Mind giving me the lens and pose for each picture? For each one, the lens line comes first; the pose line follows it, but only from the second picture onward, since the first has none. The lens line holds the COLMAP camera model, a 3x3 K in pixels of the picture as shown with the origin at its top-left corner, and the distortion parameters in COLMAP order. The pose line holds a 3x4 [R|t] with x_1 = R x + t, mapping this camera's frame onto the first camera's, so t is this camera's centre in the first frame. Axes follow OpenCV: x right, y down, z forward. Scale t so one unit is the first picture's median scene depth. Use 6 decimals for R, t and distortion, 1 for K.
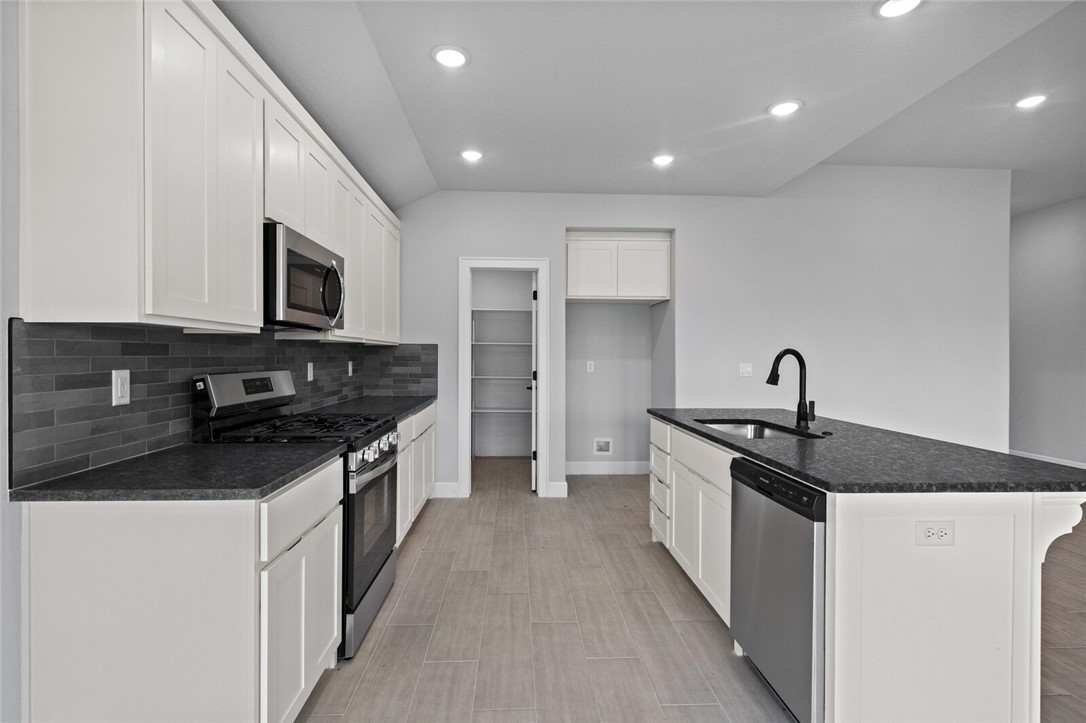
lens RADIAL K [[499.1, 0, 534.3], [0, 499.1, 362.0], [0, 0, 1]] dist [0.002012, -0.001930]
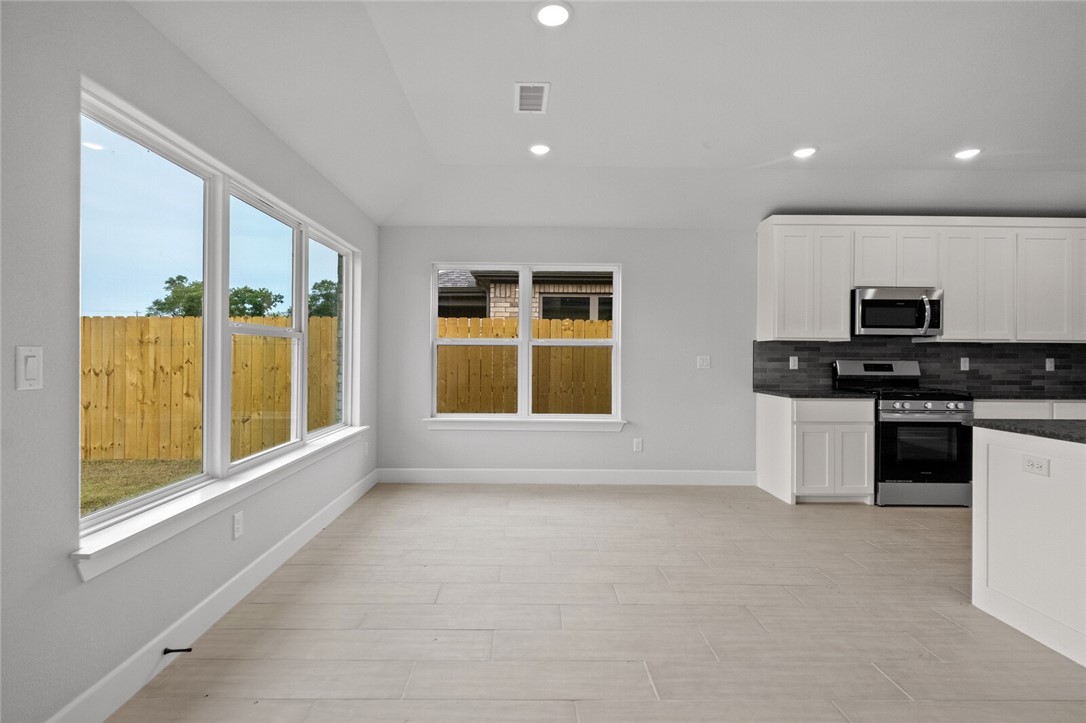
lens RADIAL K [[493.0, 0, 537.4], [0, 493.0, 346.3], [0, 0, 1]] dist [0.024401, -0.000354]
pose [[-0.017868, -0.027494, -0.999462, 1.663143], [-0.021502, 0.999401, -0.027108, 0.054349], [0.999609, 0.021006, -0.018449, -0.320785]]
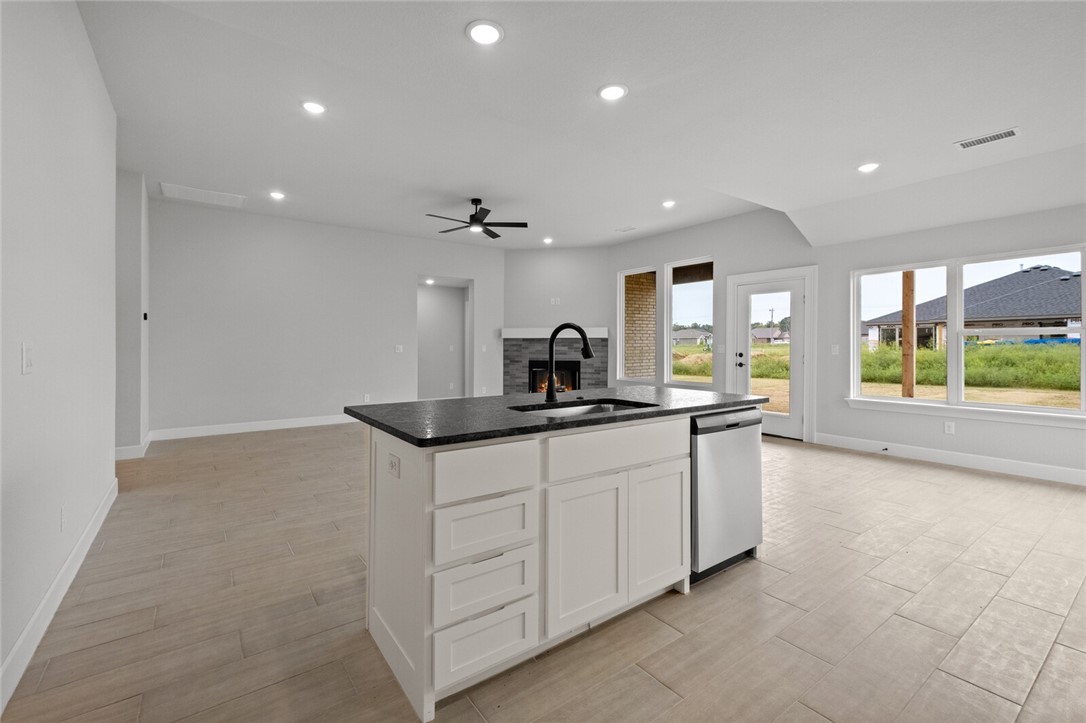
lens RADIAL K [[488.8, 0, 552.1], [0, 488.8, 339.6], [0, 0, 1]] dist [0.012943, -0.000378]
pose [[-0.570926, -0.000535, 0.821001, -0.345589], [0.005450, 0.999975, 0.004441, 0.007734], [-0.820983, 0.007009, -0.570909, 1.998056]]
